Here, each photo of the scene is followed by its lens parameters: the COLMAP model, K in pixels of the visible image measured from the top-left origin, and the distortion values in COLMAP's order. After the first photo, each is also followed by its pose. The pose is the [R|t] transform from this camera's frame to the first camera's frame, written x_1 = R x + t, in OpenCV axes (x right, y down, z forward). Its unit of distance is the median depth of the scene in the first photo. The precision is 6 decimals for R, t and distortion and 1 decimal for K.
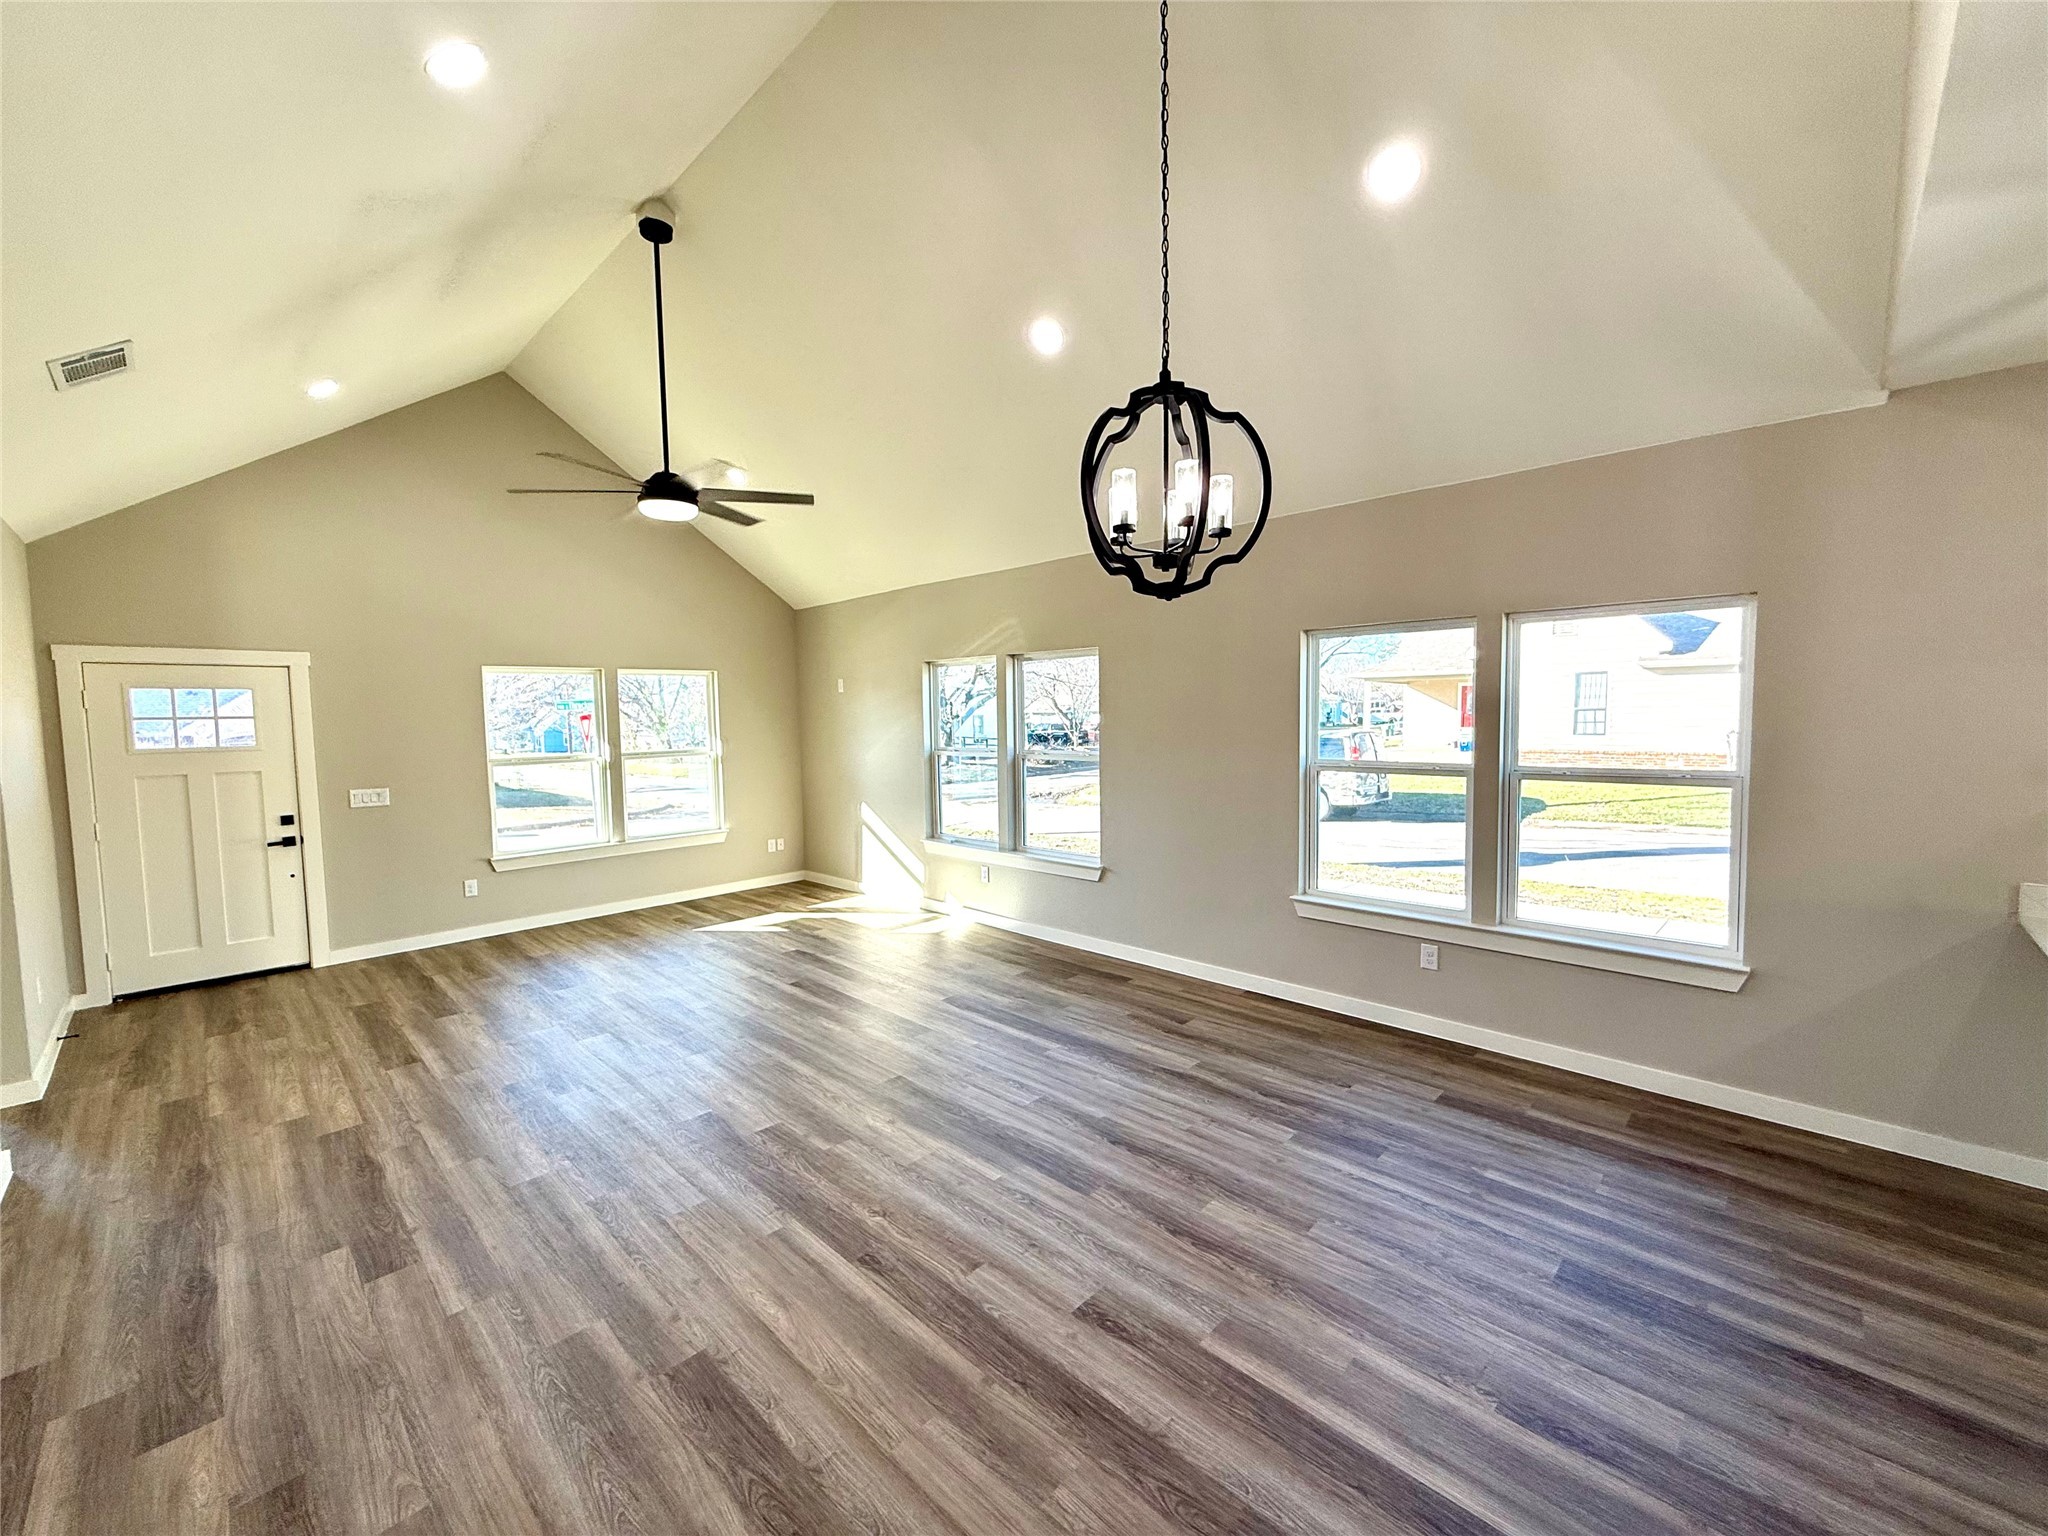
lens RADIAL K [[816.7, 0, 1019.3], [0, 816.7, 769.0], [0, 0, 1]] dist [-0.001716, 0.000449]
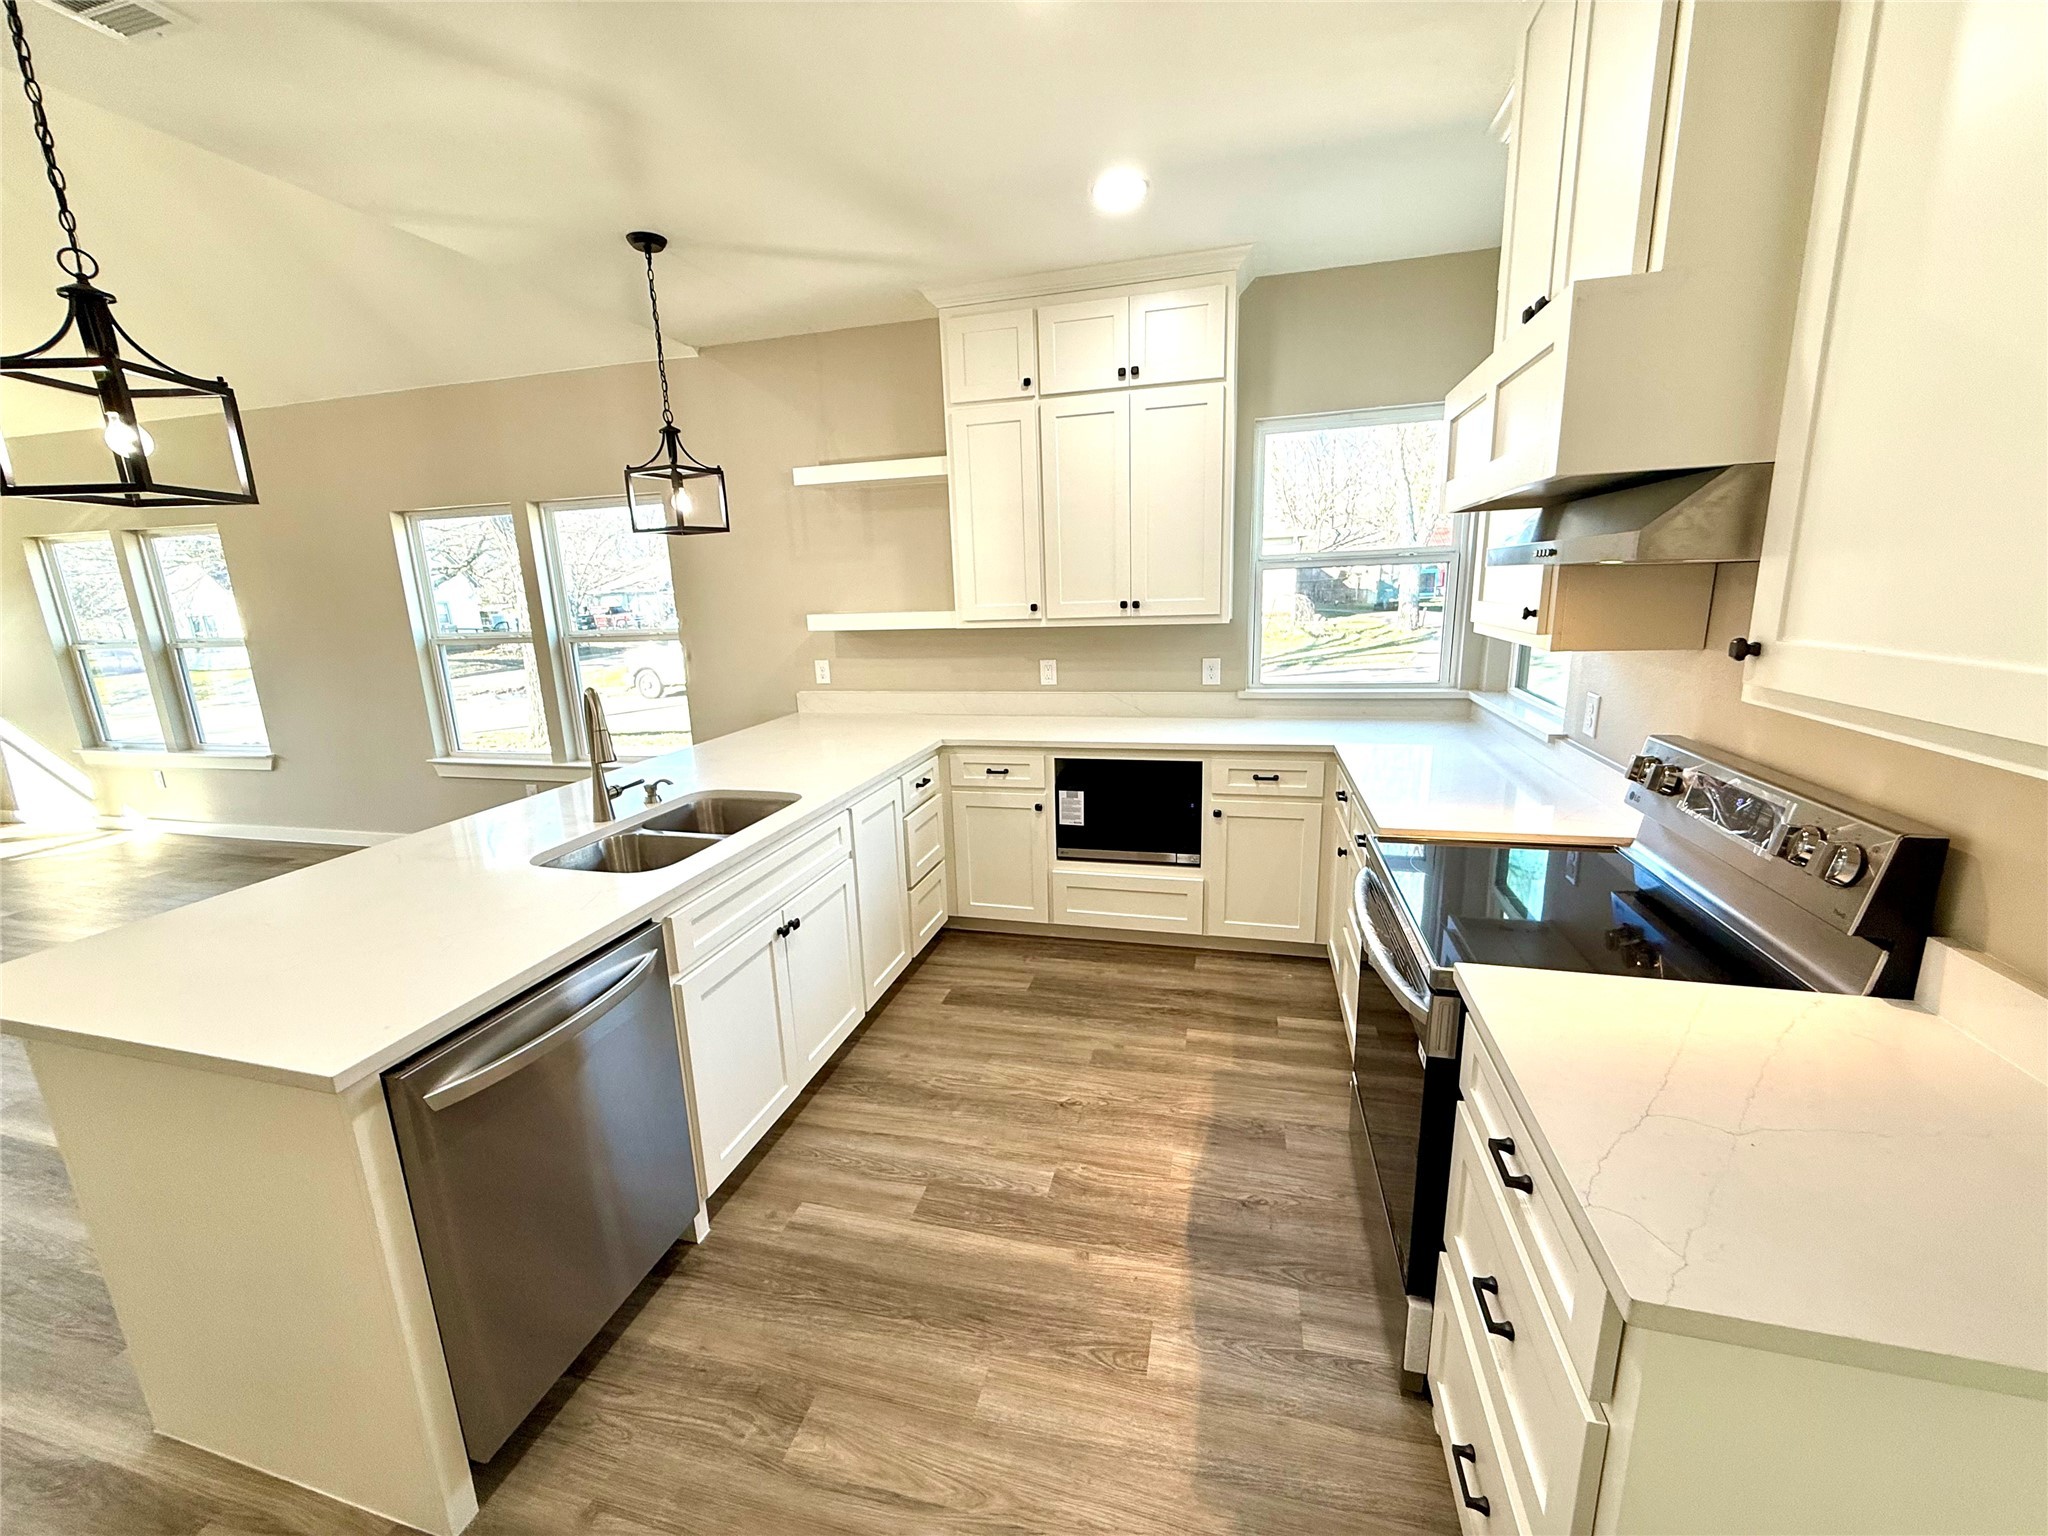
lens RADIAL K [[815.9, 0, 1017.6], [0, 815.9, 767.7], [0, 0, 1]] dist [0.001154, -0.000119]
pose [[0.870240, -0.124446, 0.476651, 0.598426], [0.055365, 0.986143, 0.156384, 0.044635], [-0.489507, -0.109701, 0.865071, -0.422873]]
